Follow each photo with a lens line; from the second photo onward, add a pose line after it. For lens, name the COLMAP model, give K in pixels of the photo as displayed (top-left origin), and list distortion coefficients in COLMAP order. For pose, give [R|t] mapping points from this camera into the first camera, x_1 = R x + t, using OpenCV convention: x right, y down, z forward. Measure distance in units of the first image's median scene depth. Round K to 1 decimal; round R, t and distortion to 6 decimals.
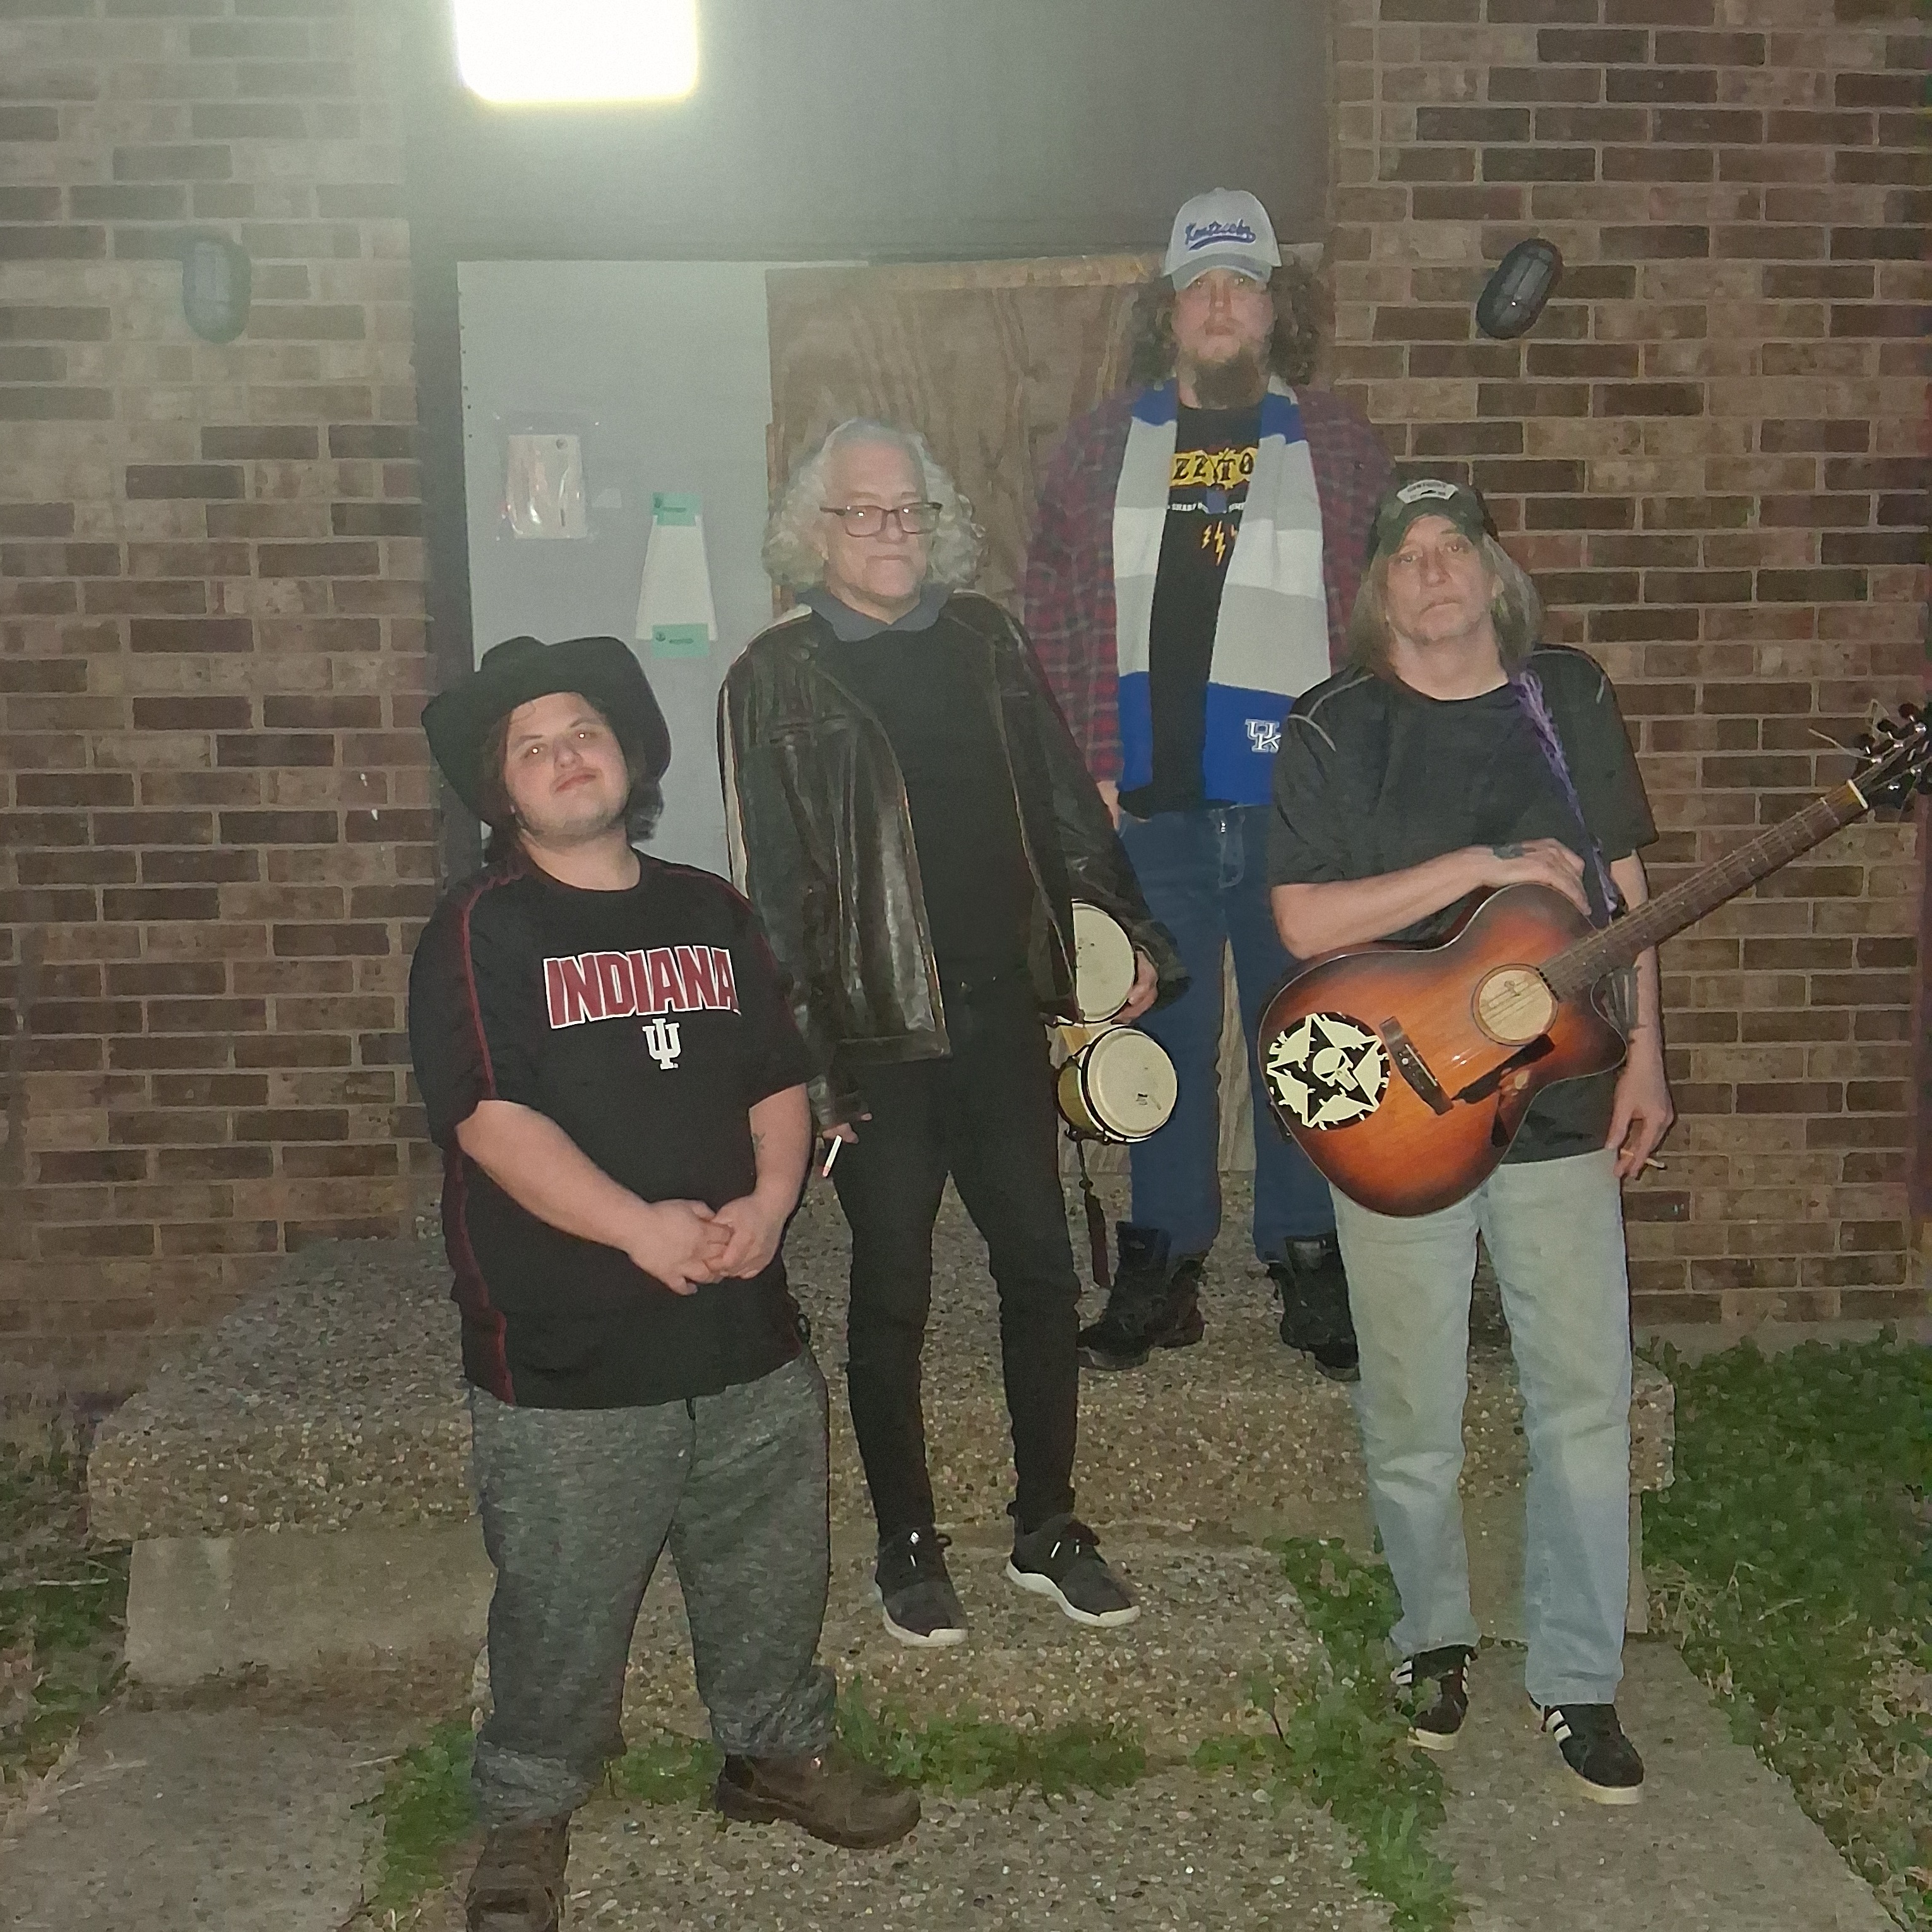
lens RADIAL K [[1884.5, 0, 977.0], [0, 1884.5, 965.9], [0, 0, 1]] dist [0.003922, 0.000000]
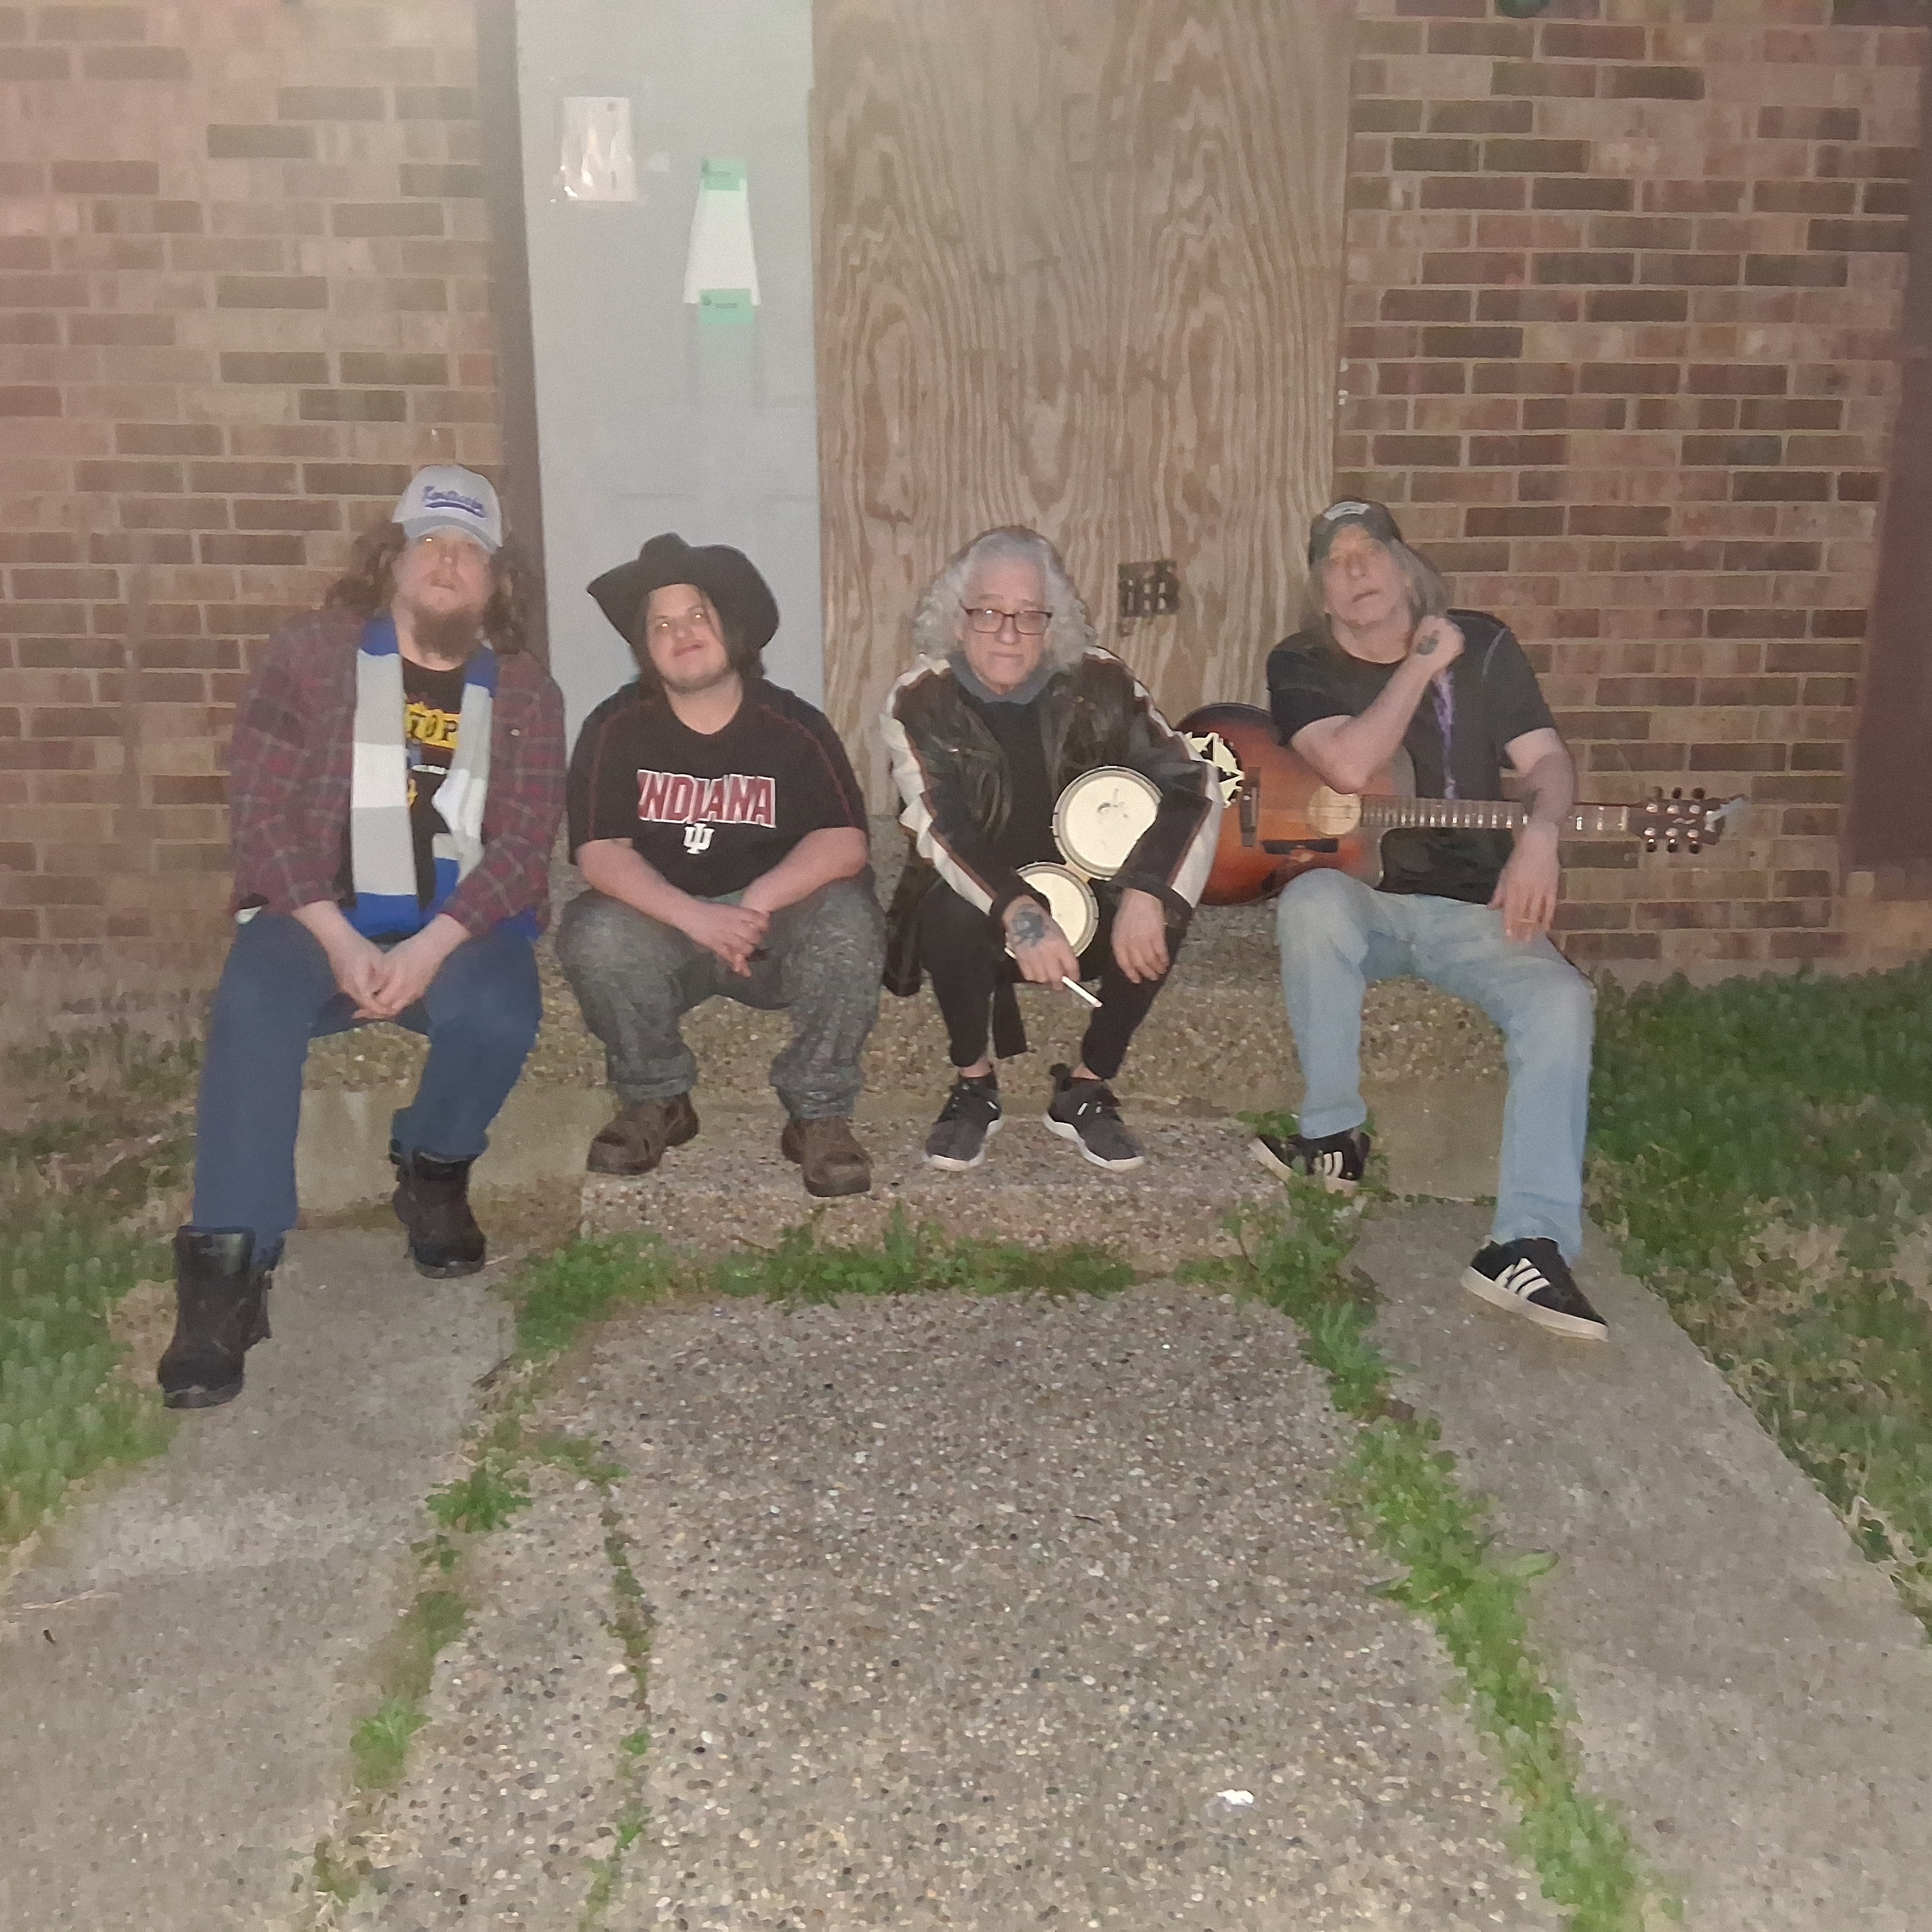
lens RADIAL K [[1884.5, 0, 976.2], [0, 1884.5, 960.4], [0, 0, 1]] dist [0.003922, 0.000000]
pose [[0.999835, 0.018041, -0.002163, -0.009240], [-0.017456, 0.986742, 0.161353, 0.018660], [0.005045, -0.161289, 0.986894, -0.116214]]
